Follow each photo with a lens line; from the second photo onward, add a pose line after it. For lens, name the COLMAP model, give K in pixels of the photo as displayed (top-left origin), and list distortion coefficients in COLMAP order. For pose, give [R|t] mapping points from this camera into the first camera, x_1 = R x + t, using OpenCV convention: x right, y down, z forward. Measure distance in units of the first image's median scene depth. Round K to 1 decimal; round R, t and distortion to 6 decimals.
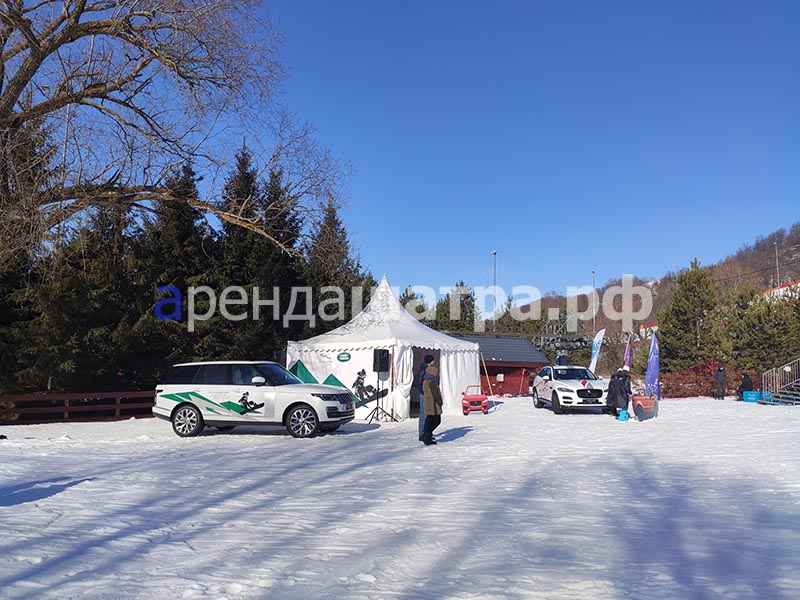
lens RADIAL K [[615.3, 0, 400.0], [0, 615.3, 300.0], [0, 0, 1]] dist [0.038659, -0.005717]
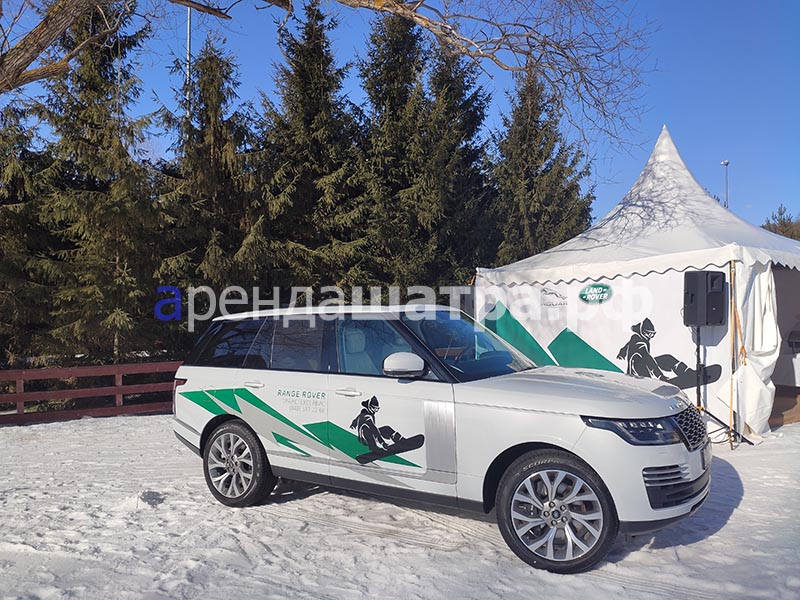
lens RADIAL K [[615.3, 0, 400.0], [0, 615.3, 300.0], [0, 0, 1]] dist [0.038659, -0.005717]
pose [[0.956895, -0.021468, -0.289639, -0.132998], [0.047940, 0.995260, 0.084611, 0.067199], [0.286449, -0.094849, 0.953389, 0.673536]]
